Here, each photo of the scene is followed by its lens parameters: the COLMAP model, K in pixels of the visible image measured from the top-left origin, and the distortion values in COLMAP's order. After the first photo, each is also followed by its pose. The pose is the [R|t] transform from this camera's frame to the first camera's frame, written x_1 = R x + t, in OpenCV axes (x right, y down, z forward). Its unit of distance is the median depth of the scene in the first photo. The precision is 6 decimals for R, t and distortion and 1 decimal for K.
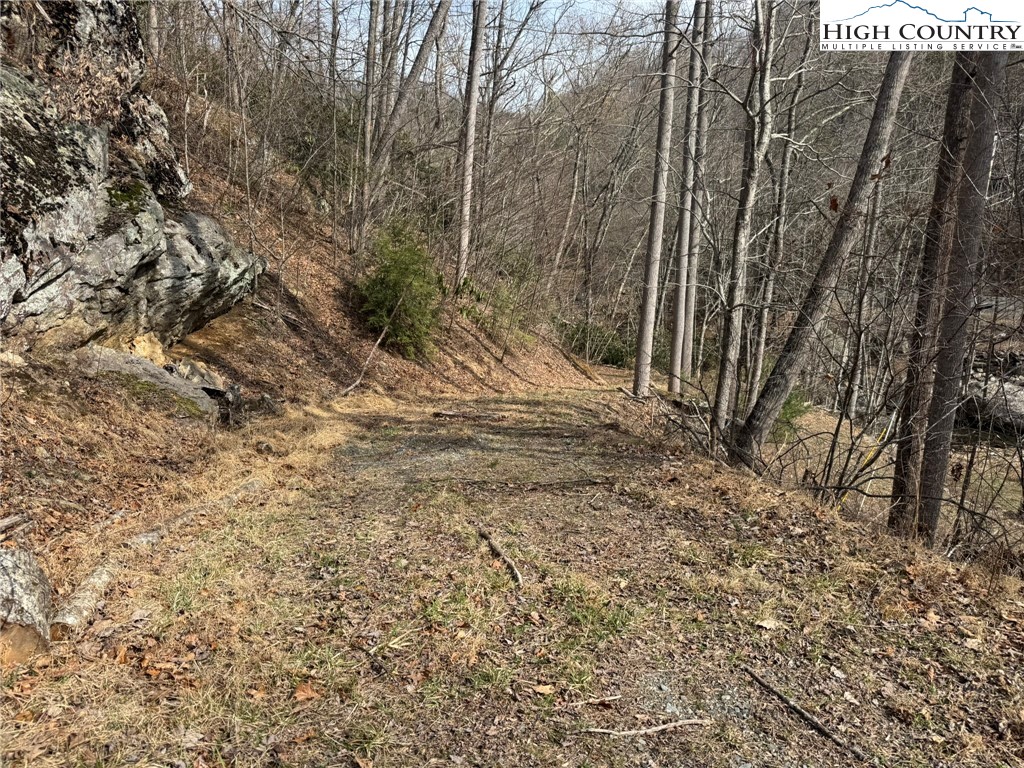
lens RADIAL K [[716.0, 0, 517.1], [0, 716.0, 392.4], [0, 0, 1]] dist [0.003470, -0.009584]
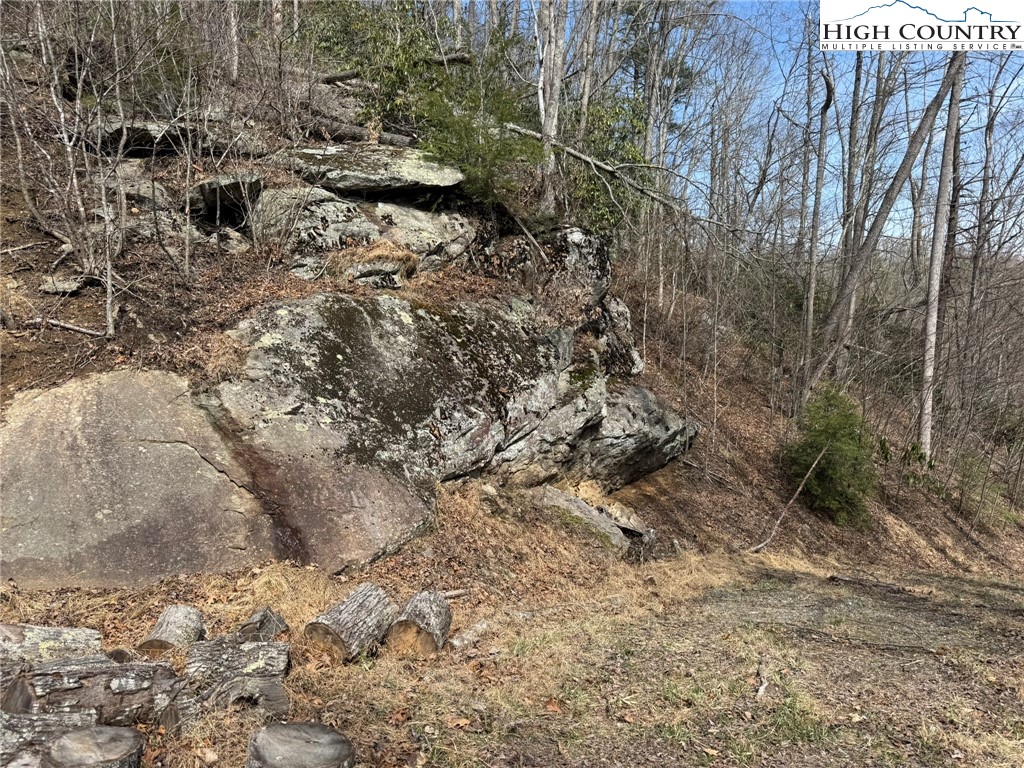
lens RADIAL K [[716.0, 0, 517.1], [0, 716.0, 392.4], [0, 0, 1]] dist [0.003470, -0.009584]
pose [[0.796087, -0.020986, -0.604818, 0.188630], [-0.115501, 0.975759, -0.185884, 0.020279], [0.594057, 0.217837, 0.774366, -0.117214]]
